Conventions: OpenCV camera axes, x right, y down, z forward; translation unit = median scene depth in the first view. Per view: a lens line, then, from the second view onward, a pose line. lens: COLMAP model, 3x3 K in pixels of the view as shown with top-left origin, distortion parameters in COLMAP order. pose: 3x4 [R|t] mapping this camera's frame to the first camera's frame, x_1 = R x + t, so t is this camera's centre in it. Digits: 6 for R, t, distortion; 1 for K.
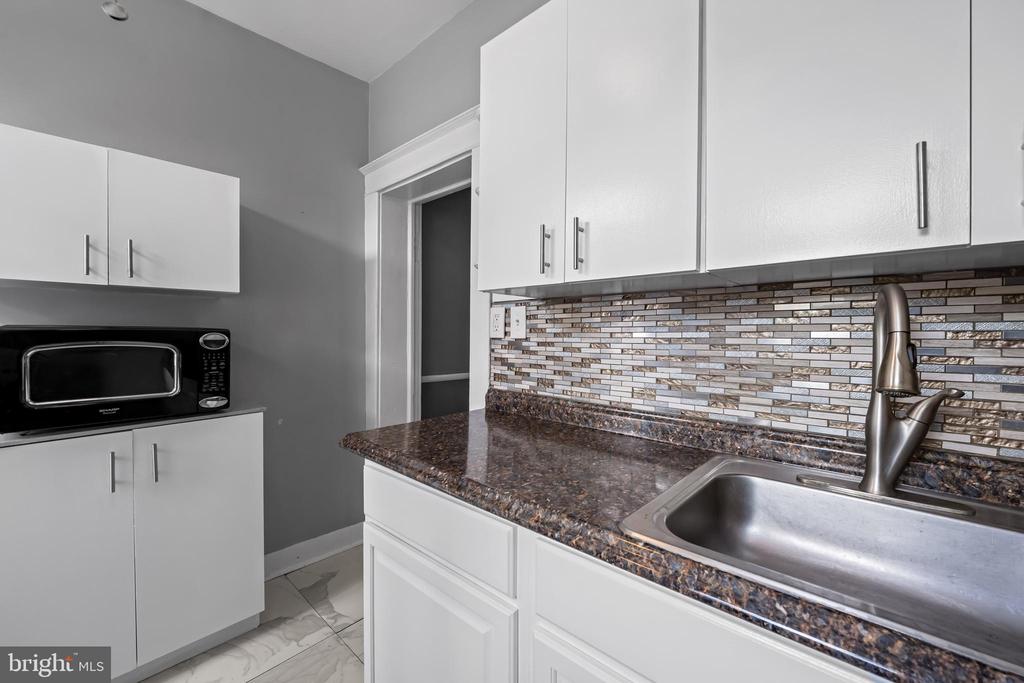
lens RADIAL K [[416.9, 0, 511.8], [0, 416.9, 346.0], [0, 0, 1]] dist [-0.005404, 0.000137]
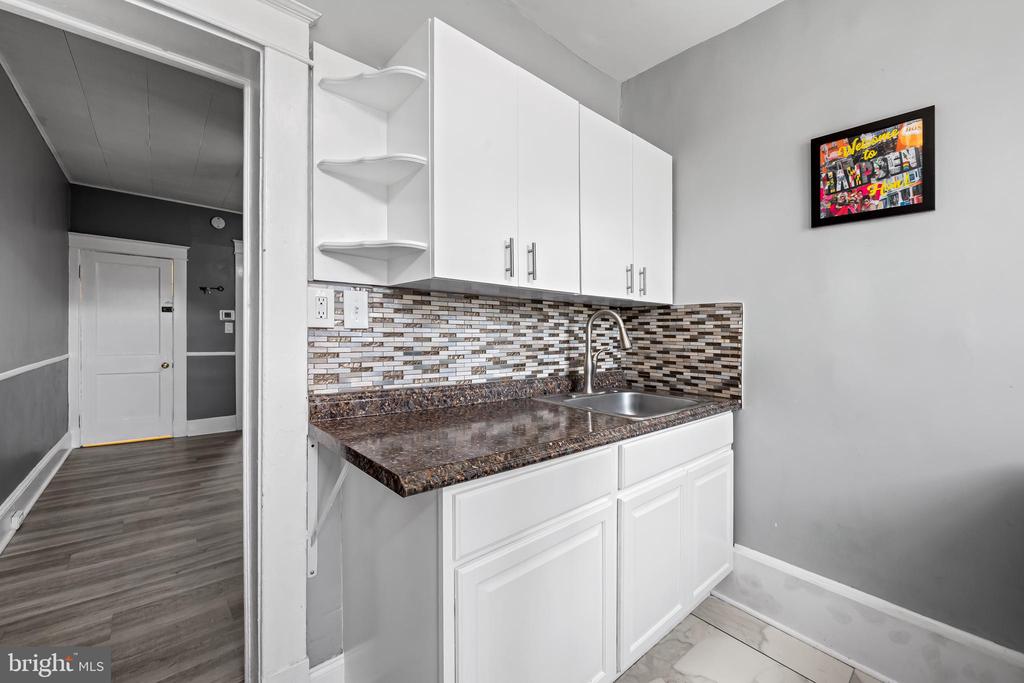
lens RADIAL K [[416.9, 0, 515.3], [0, 416.9, 335.7], [0, 0, 1]] dist [-0.005404, 0.000137]
pose [[0.107381, -0.013855, 0.994121, -0.851475], [0.011247, 0.999856, 0.012720, -0.011369], [-0.994154, 0.009815, 0.107521, 0.626643]]
